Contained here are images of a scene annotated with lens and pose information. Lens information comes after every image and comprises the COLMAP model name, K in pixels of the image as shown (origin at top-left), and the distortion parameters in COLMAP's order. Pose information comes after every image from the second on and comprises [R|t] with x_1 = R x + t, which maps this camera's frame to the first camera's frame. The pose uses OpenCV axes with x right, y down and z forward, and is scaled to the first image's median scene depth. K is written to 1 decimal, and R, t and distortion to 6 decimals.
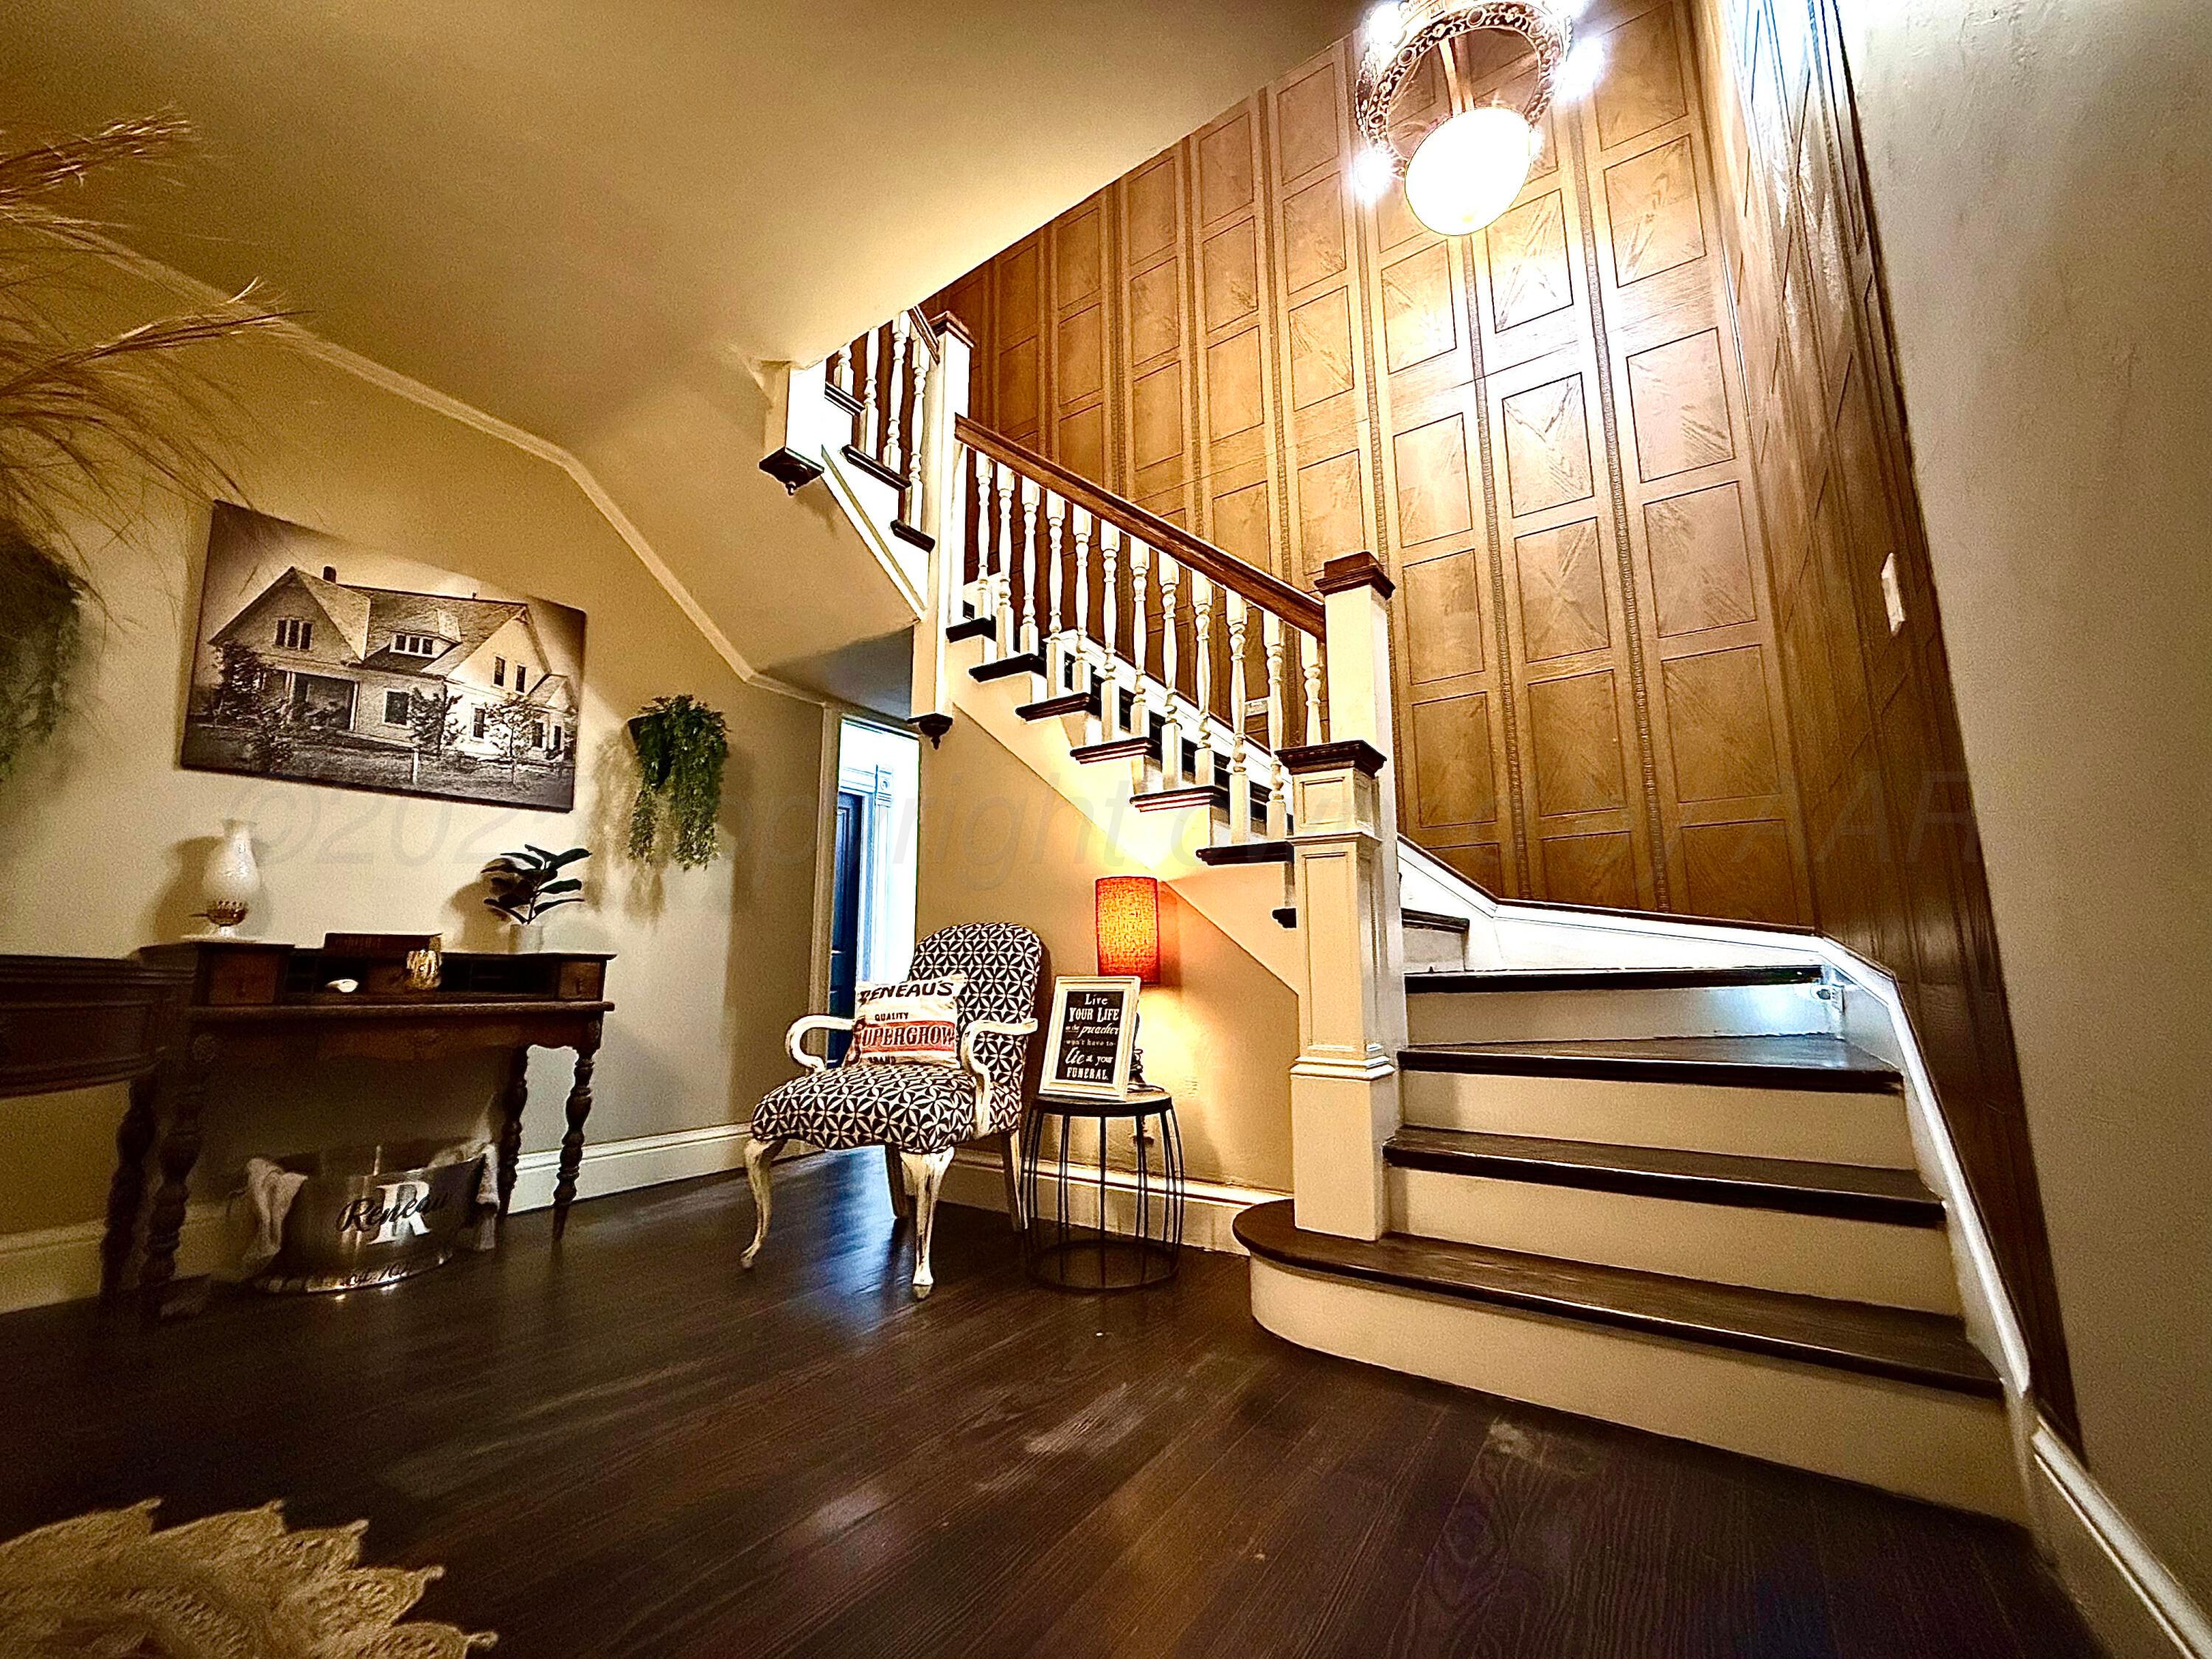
lens RADIAL K [[887.4, 0, 1100.4], [0, 887.4, 833.6], [0, 0, 1]] dist [0.012348, -0.000240]
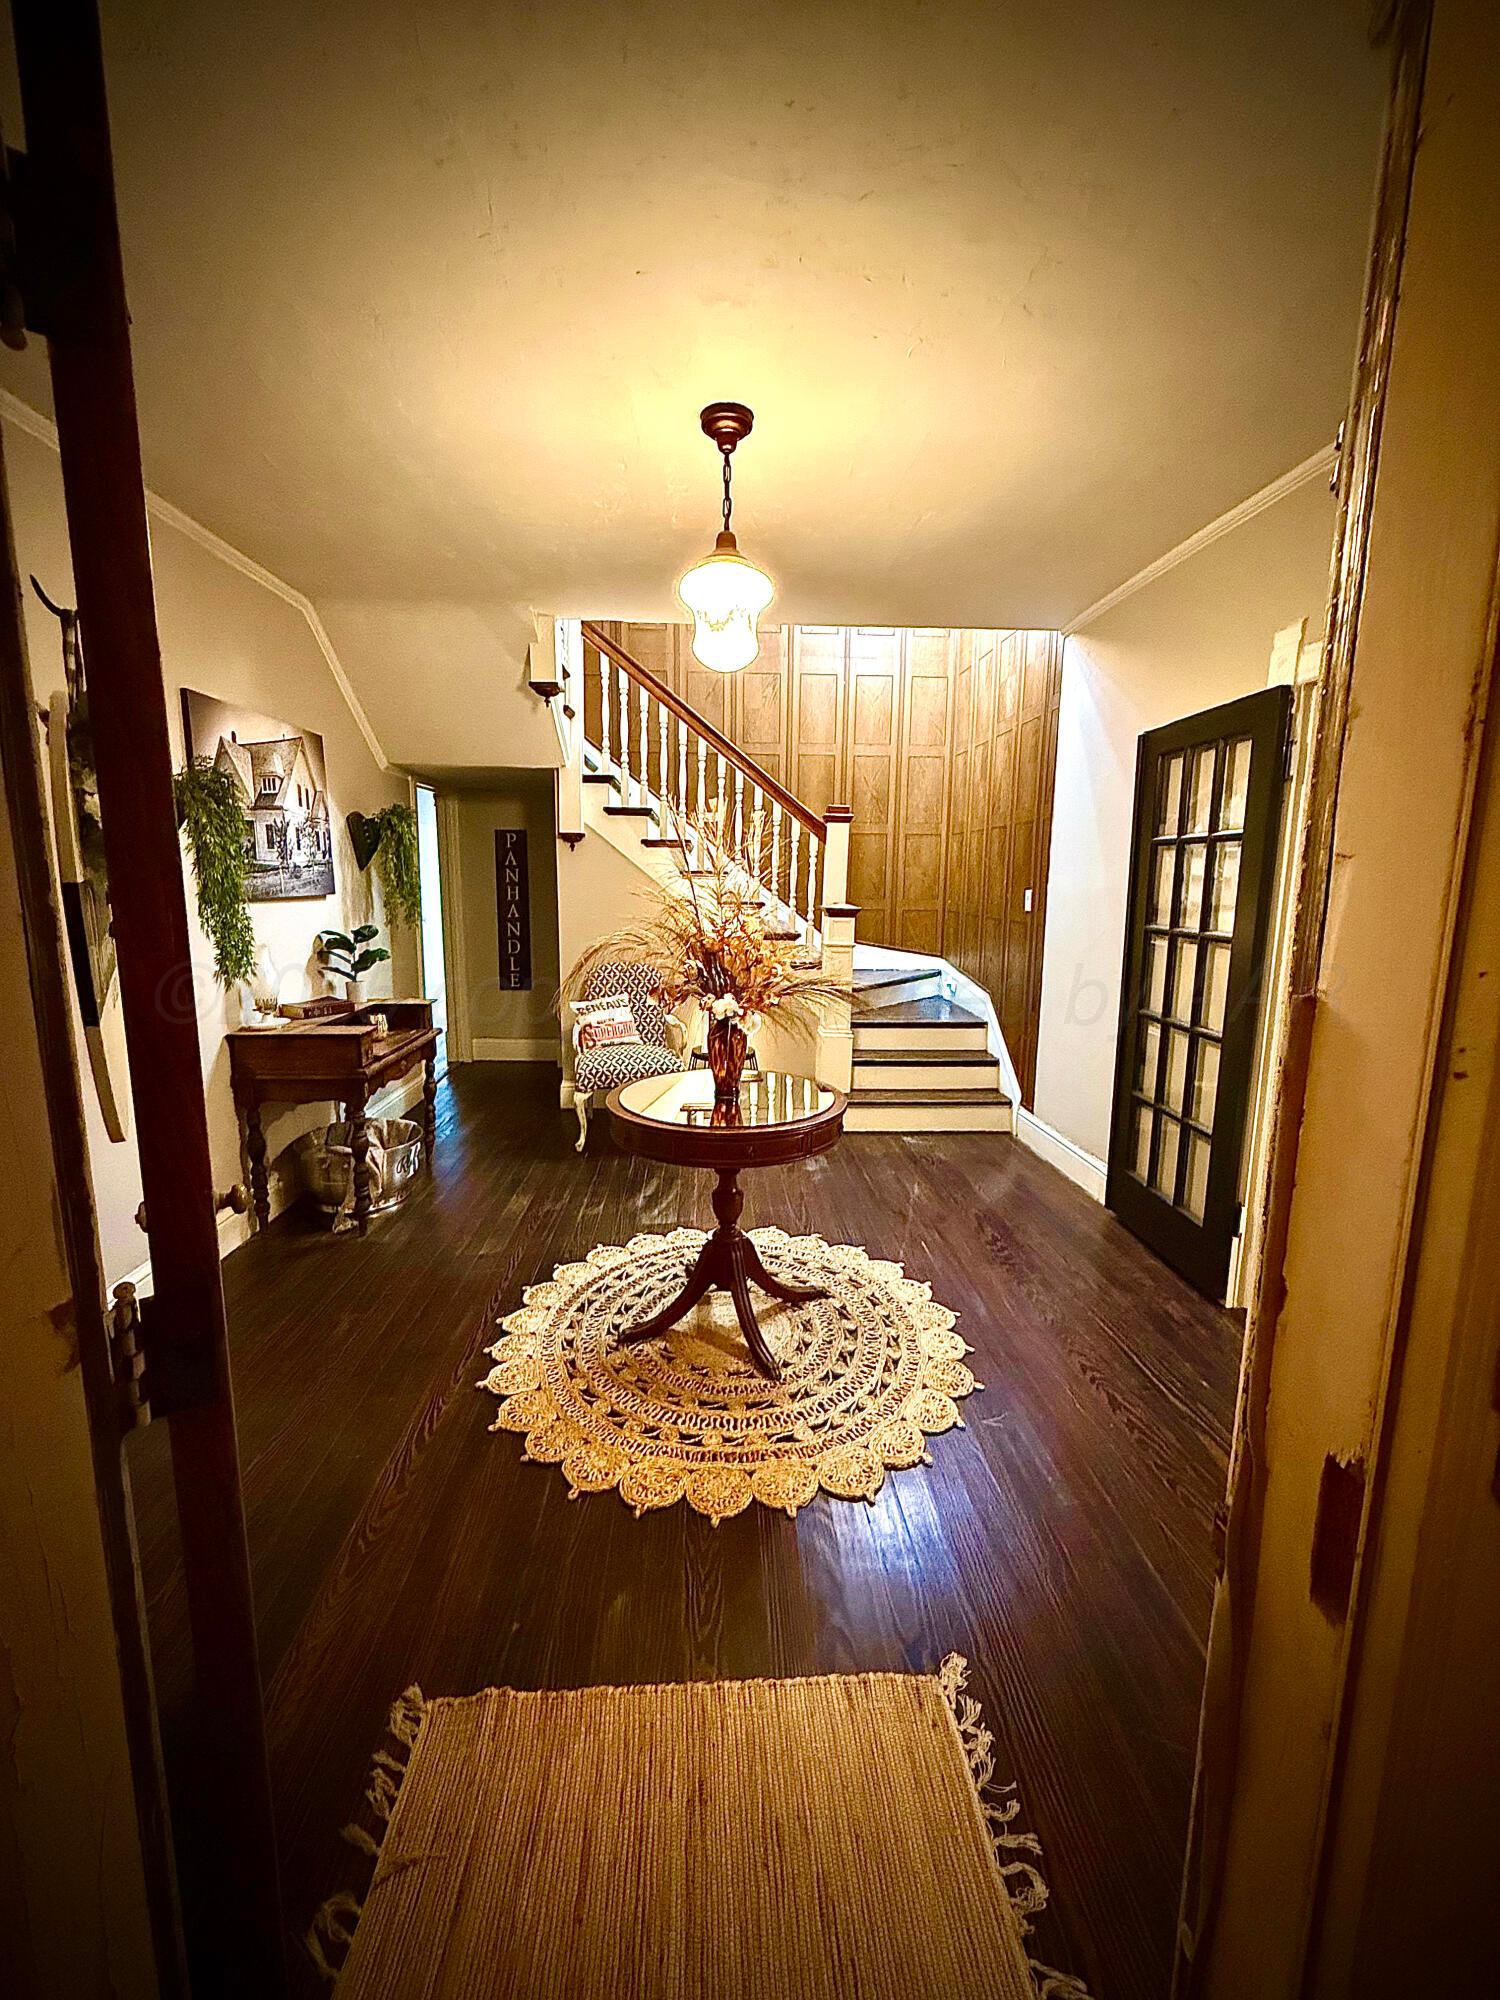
lens RADIAL K [[802.4, 0, 749.9], [0, 802.4, 1001.1], [0, 0, 1]] dist [0.012348, -0.000240]
pose [[0.798036, -0.080458, 0.597214, -1.077961], [-0.111700, 0.954122, 0.277802, -0.365883], [-0.592167, -0.288405, 0.752437, -0.474691]]
